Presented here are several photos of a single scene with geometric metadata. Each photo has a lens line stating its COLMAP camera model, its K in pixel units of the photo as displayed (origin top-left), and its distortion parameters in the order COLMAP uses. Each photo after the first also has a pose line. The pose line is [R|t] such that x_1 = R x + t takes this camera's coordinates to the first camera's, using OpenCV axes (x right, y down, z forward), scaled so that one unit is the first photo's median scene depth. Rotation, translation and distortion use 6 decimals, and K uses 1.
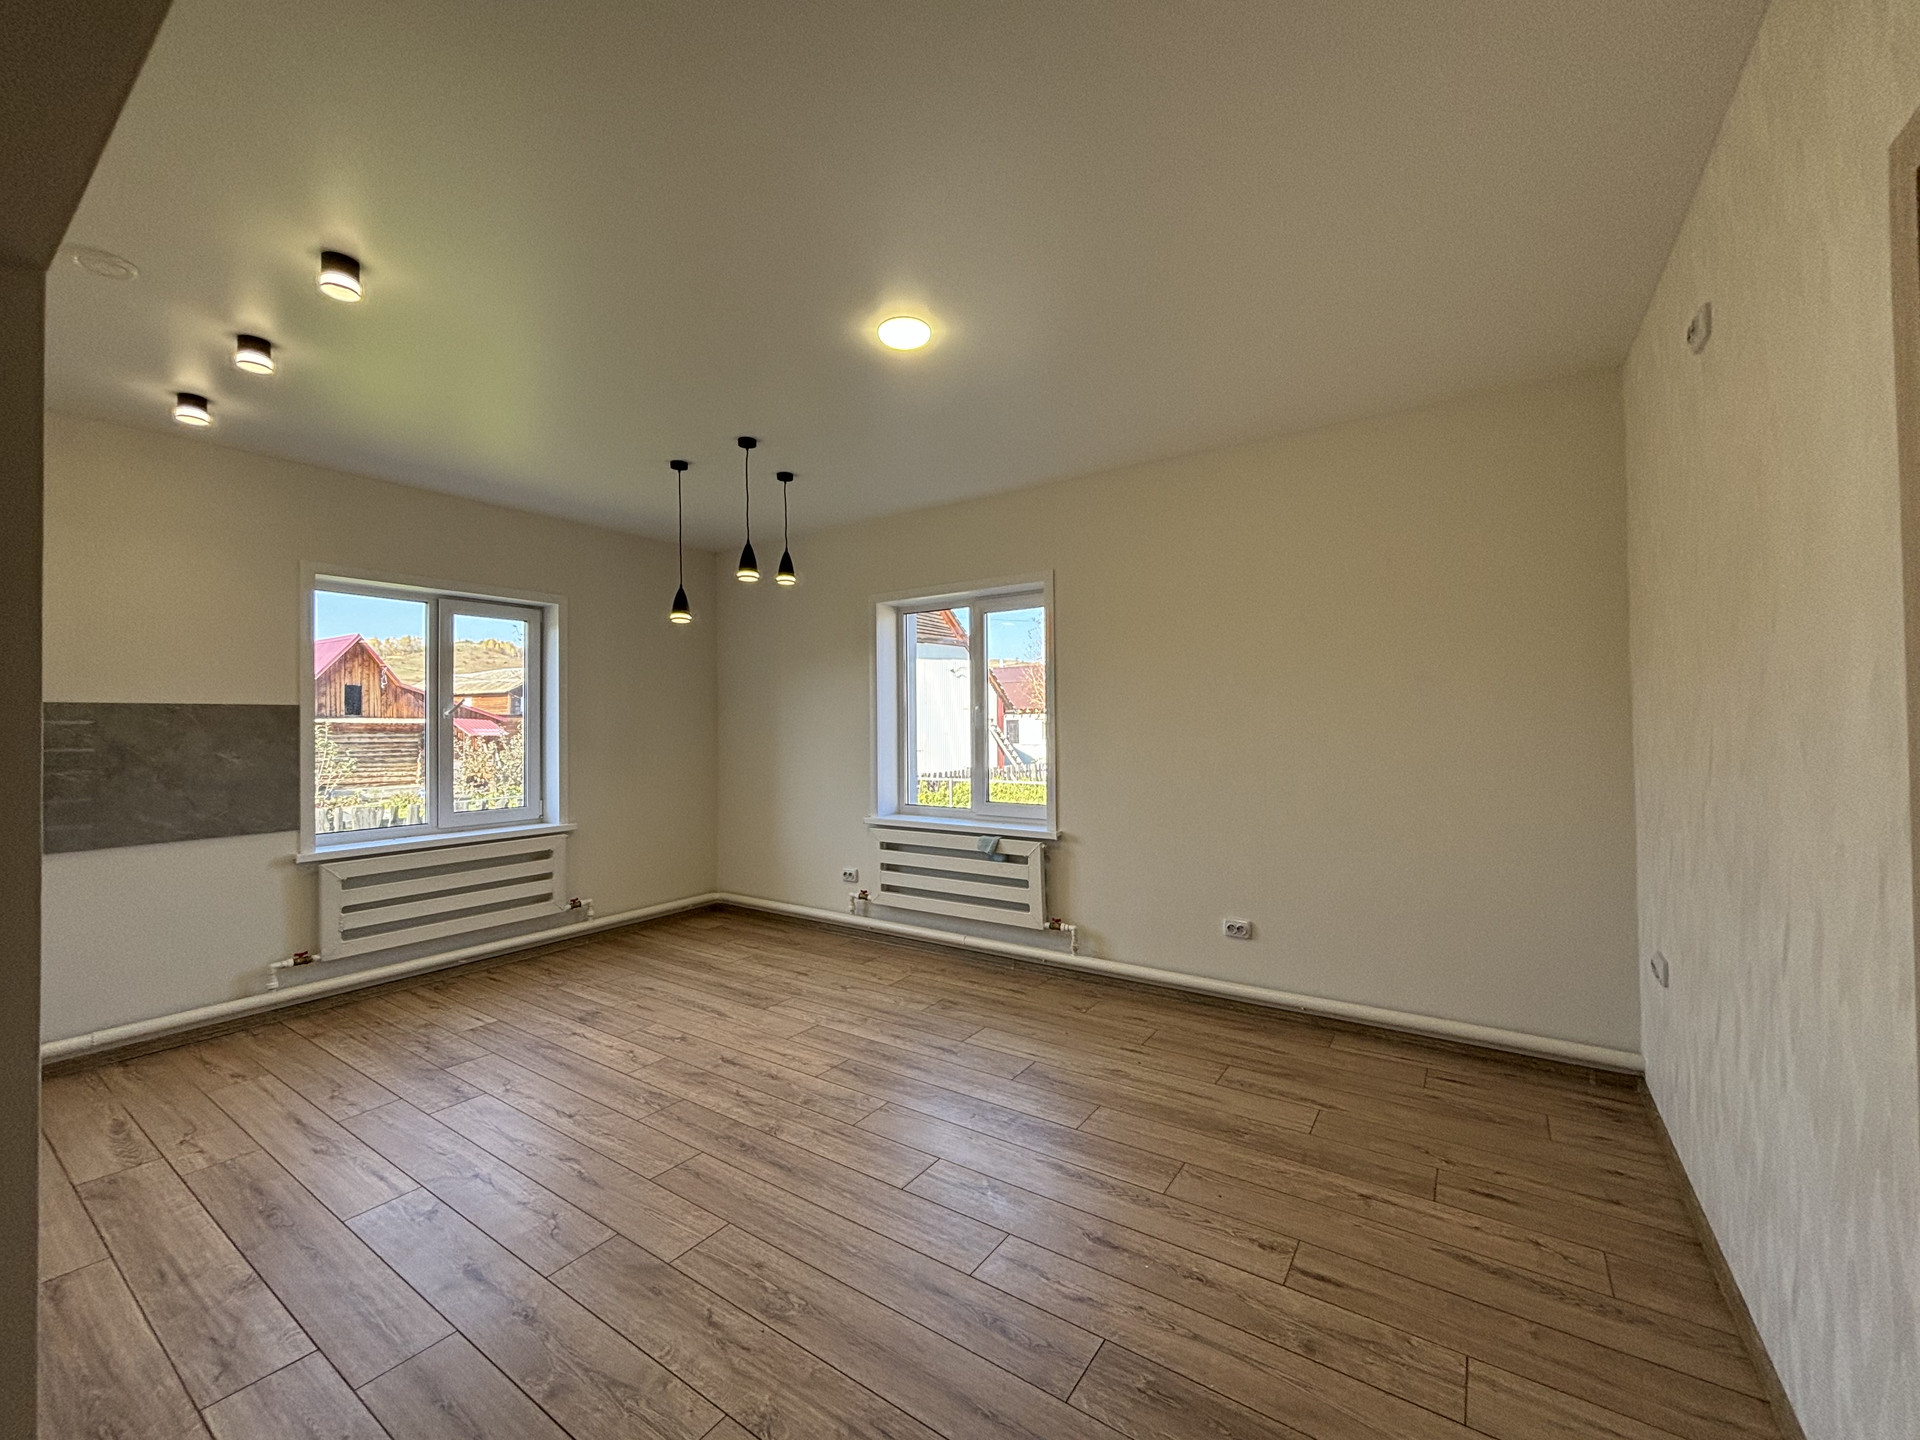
lens RADIAL K [[790.8, 0, 939.6], [0, 790.8, 712.0], [0, 0, 1]] dist [-0.000117, 0.000294]
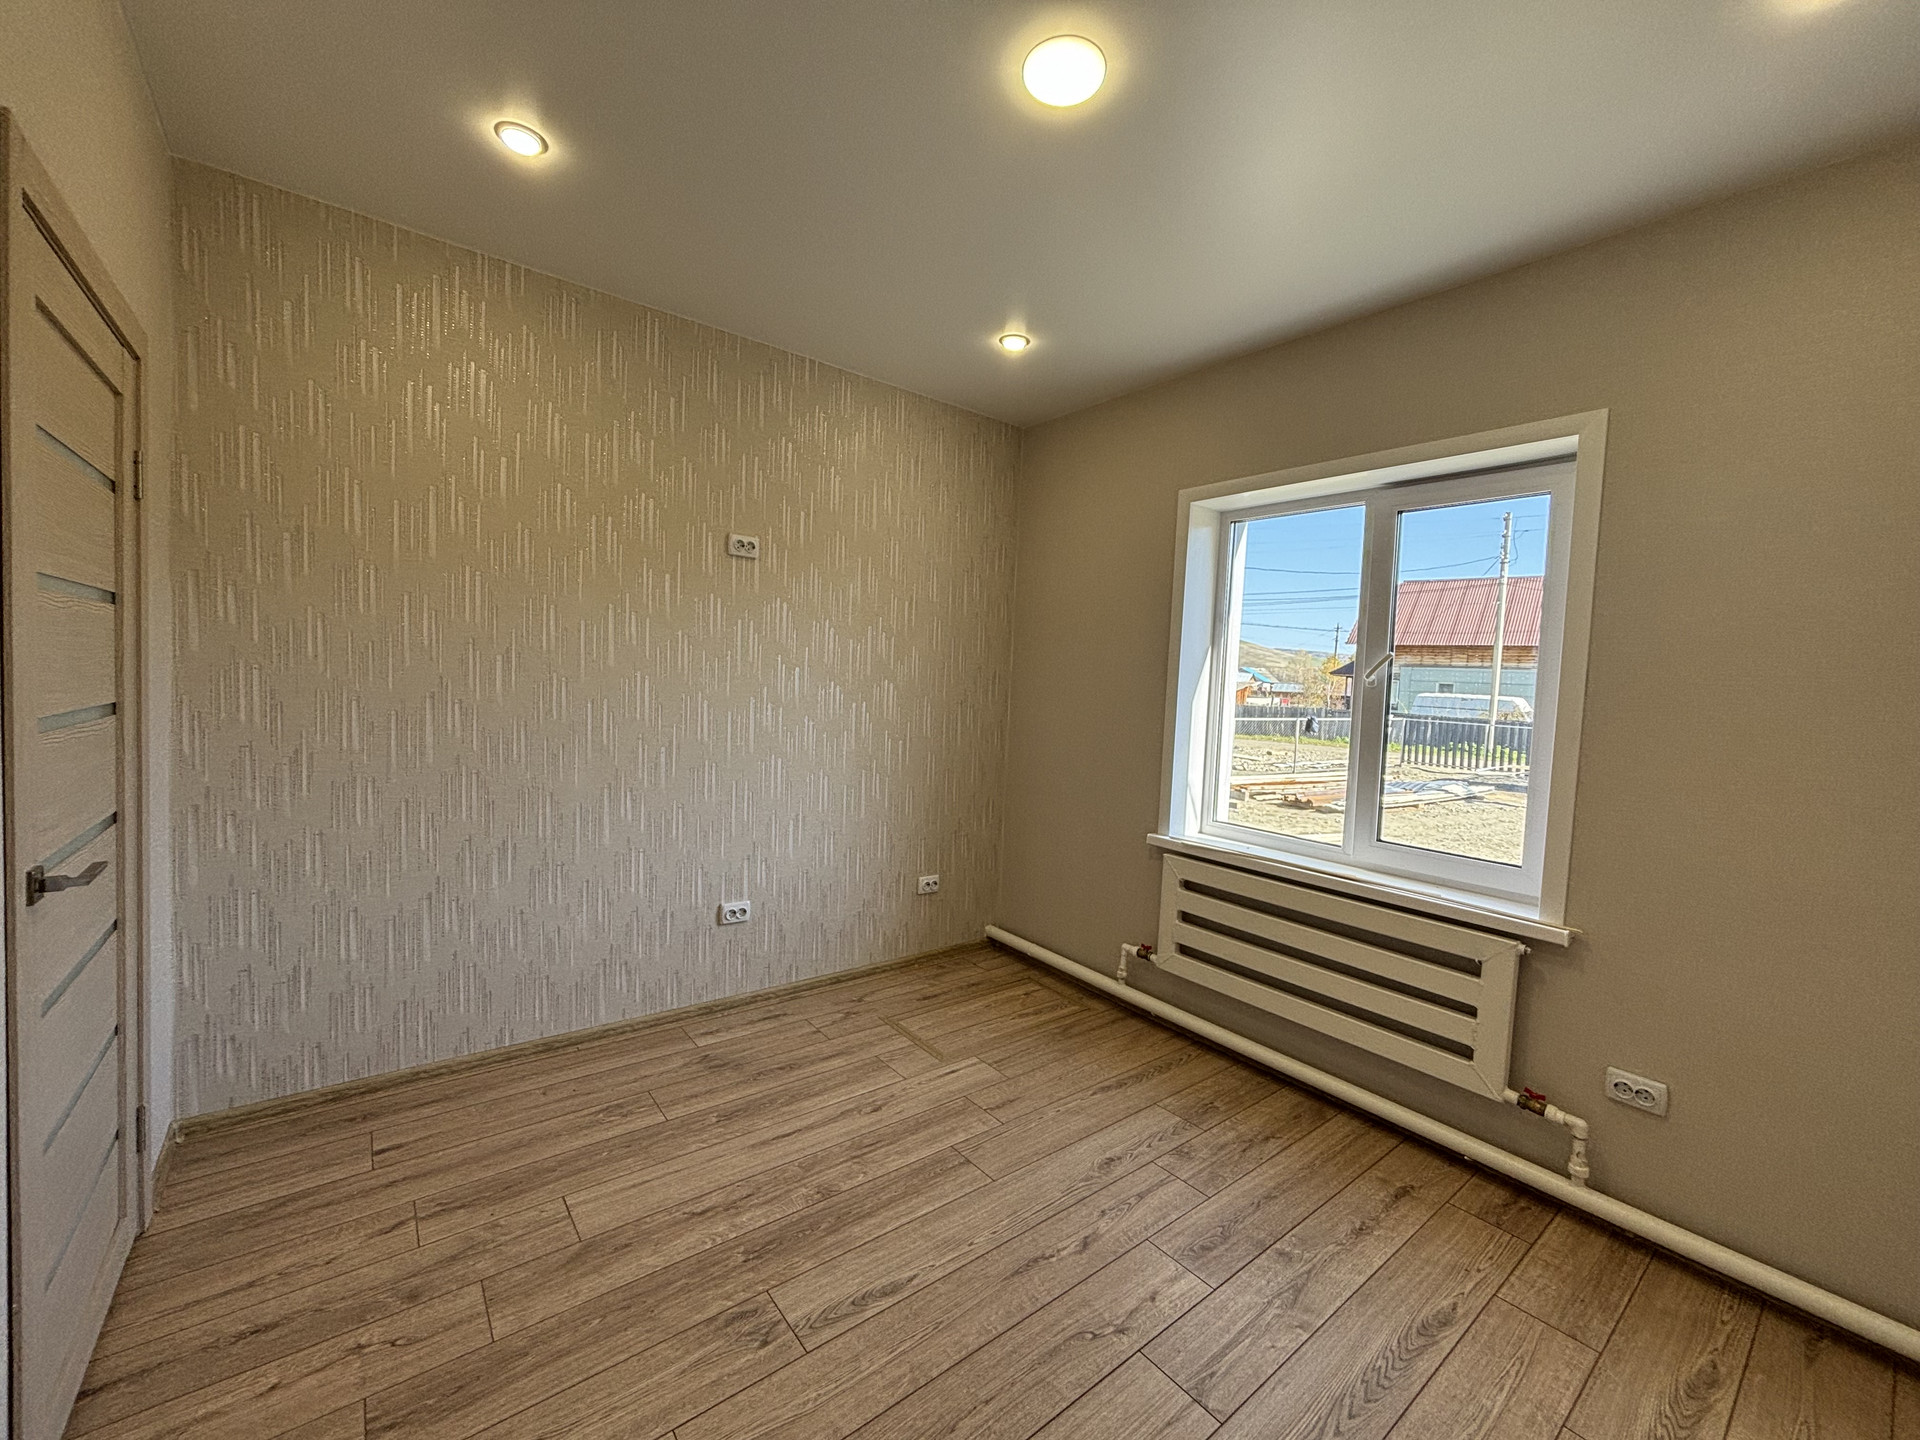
lens RADIAL K [[774.4, 0, 945.3], [0, 774.4, 714.5], [0, 0, 1]] dist [0.000071, 0.000236]
pose [[-0.299320, 0.048558, -0.952916, 0.077085], [-0.024438, 0.997986, 0.058531, 0.003058], [0.953840, 0.040807, -0.297531, 1.155789]]
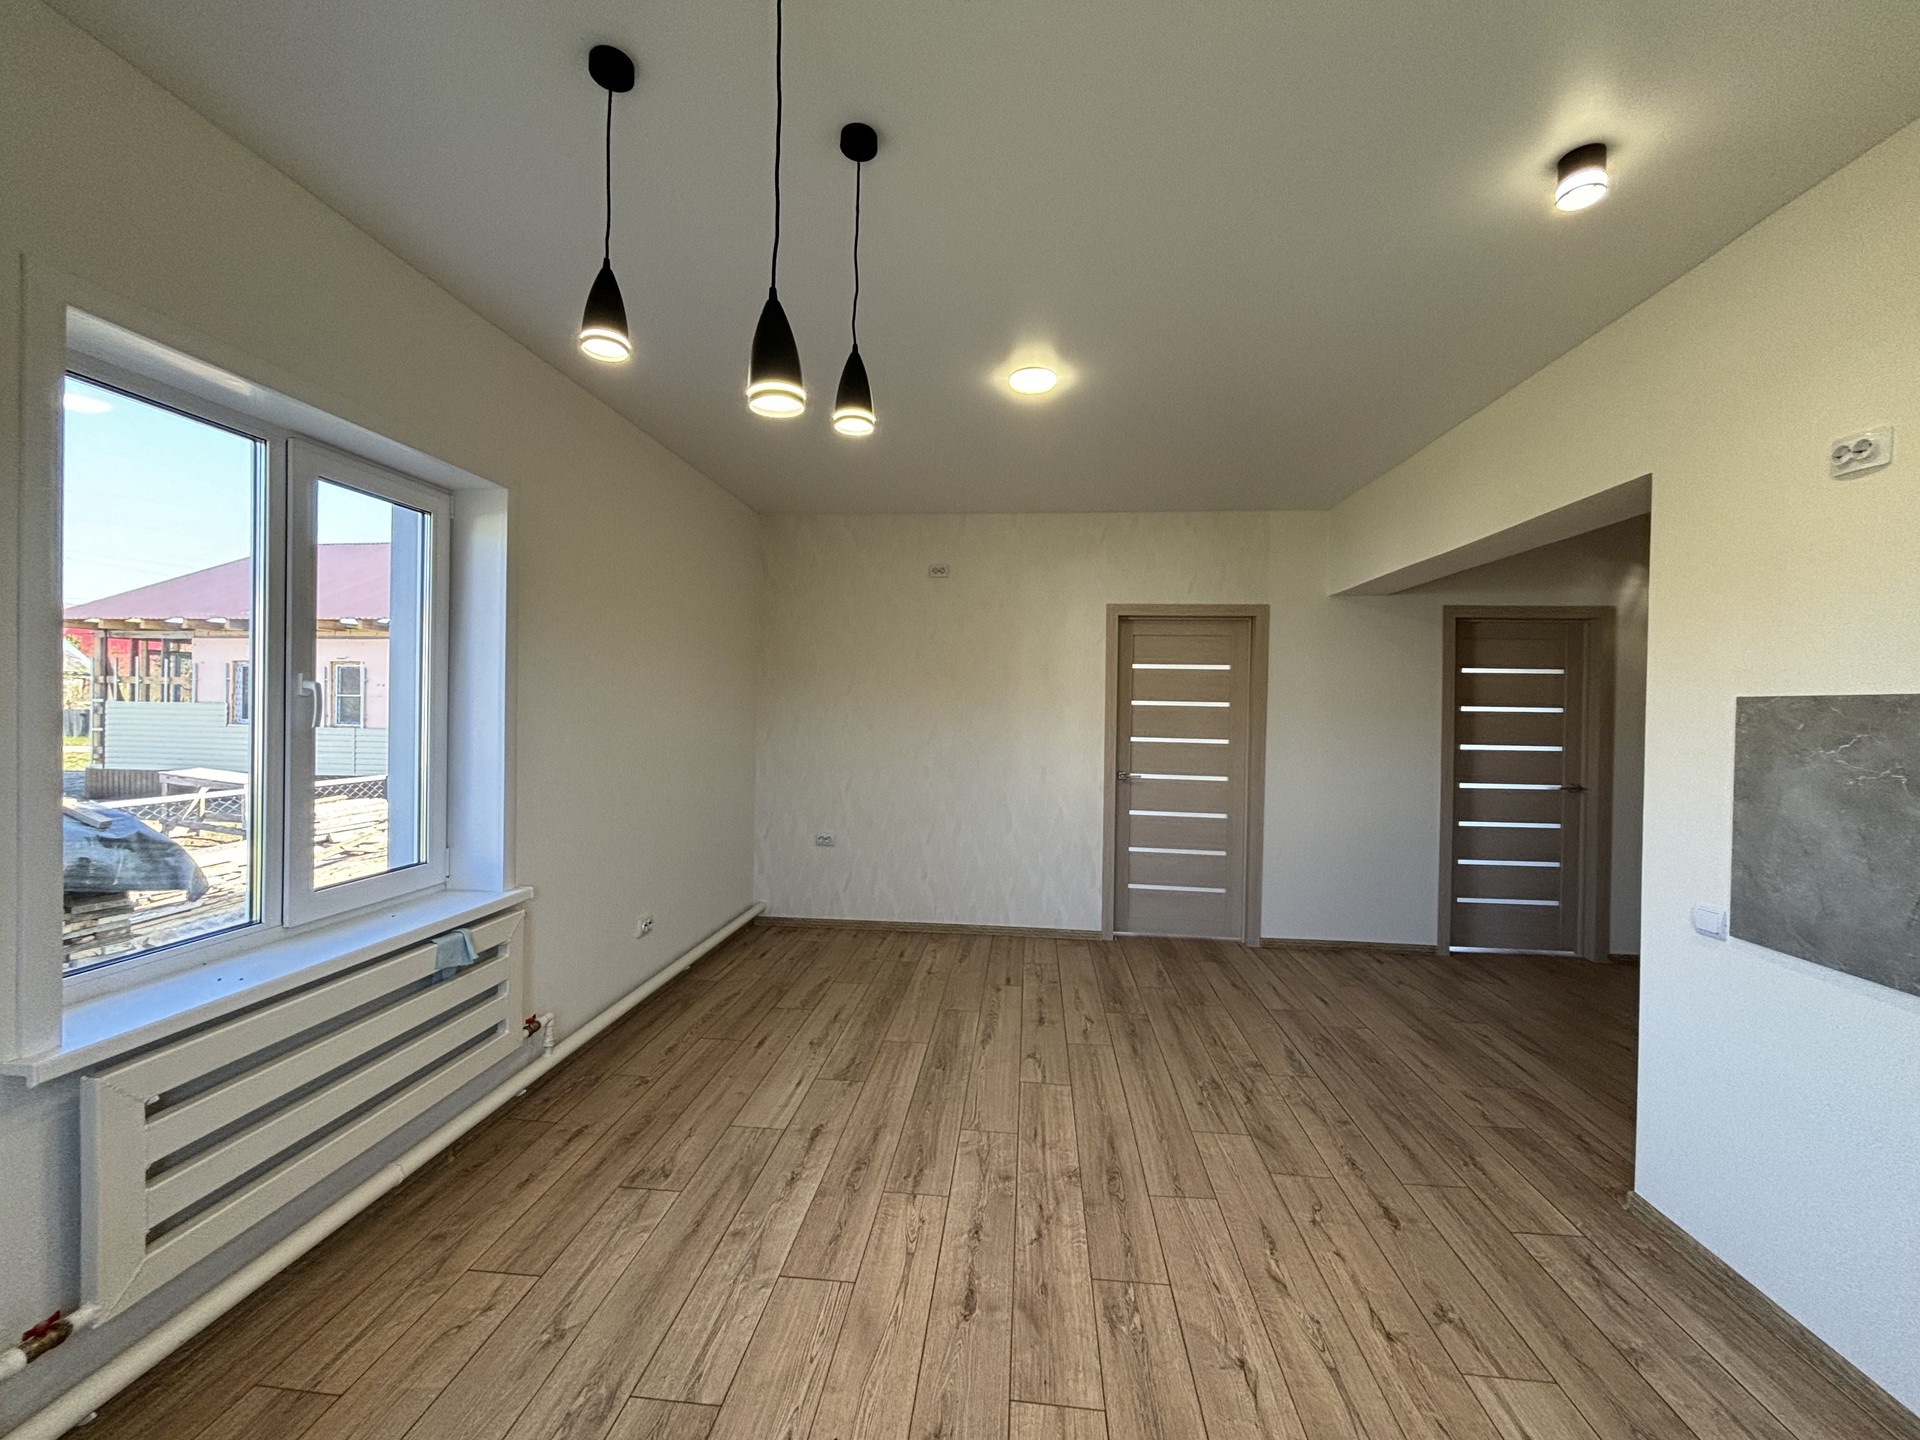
lens RADIAL K [[772.4, 0, 962.5], [0, 772.4, 714.5], [0, 0, 1]] dist [0.001436, 0.000492]
pose [[-0.505888, -0.004884, 0.862586, -0.731818], [-0.023639, 0.999687, -0.008203, 0.003392], [-0.862275, -0.024540, -0.505845, 1.255572]]
